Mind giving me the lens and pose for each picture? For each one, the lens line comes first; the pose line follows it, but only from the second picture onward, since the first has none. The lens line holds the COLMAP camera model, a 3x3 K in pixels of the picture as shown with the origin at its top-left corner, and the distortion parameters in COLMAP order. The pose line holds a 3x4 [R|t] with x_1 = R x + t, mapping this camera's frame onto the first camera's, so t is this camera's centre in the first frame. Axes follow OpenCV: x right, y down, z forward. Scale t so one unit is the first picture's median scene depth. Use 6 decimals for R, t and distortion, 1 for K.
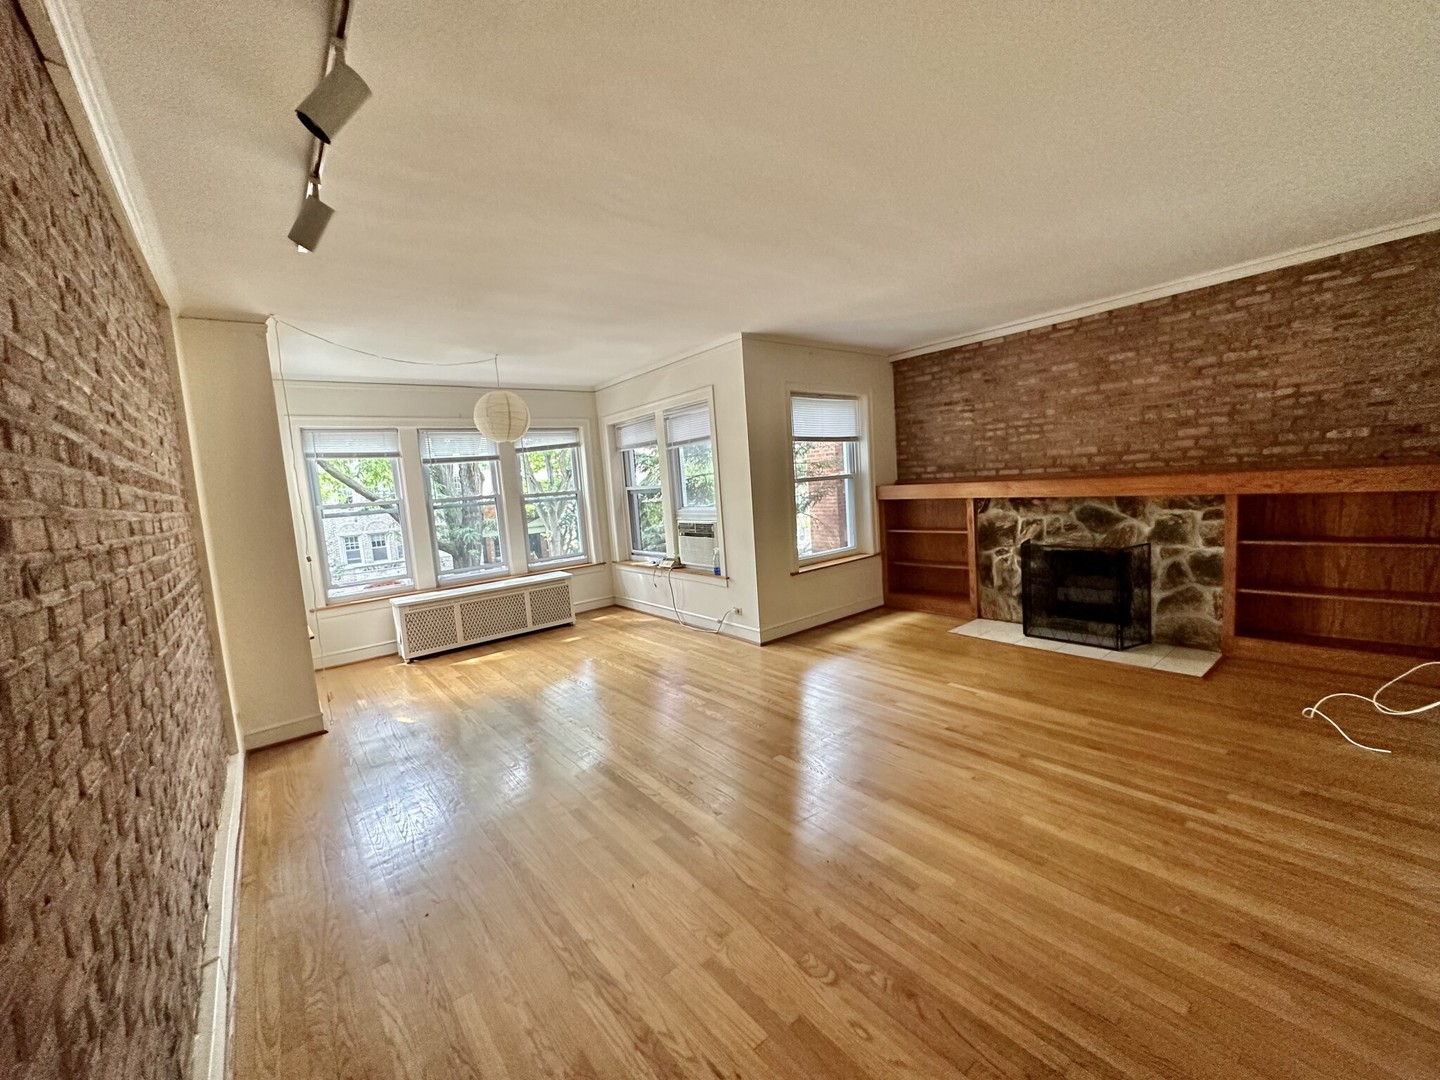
lens RADIAL K [[574.8, 0, 725.1], [0, 574.8, 536.6], [0, 0, 1]] dist [0.001287, -0.000095]
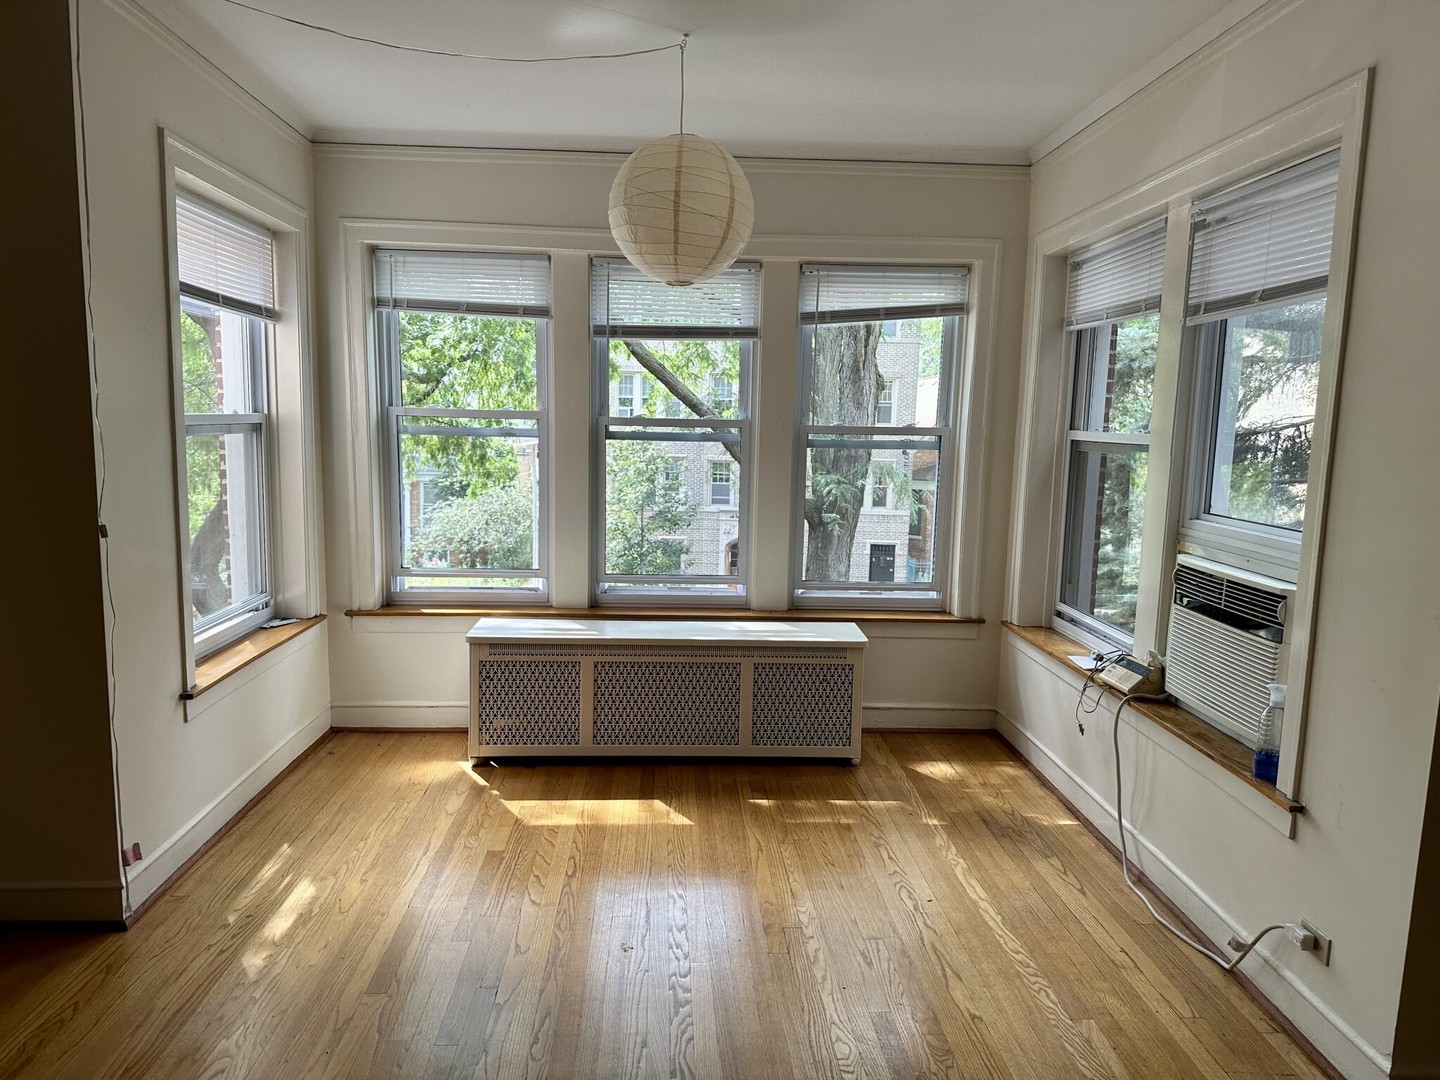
lens RADIAL K [[1024.0, 0, 708.6], [0, 1024.0, 544.5], [0, 0, 1]] dist [0.061177, -0.048471]
pose [[0.798073, 0.164982, -0.579535, 0.069032], [-0.138997, 0.986253, 0.089355, -0.081431], [0.586310, 0.009242, 0.810034, 0.662968]]
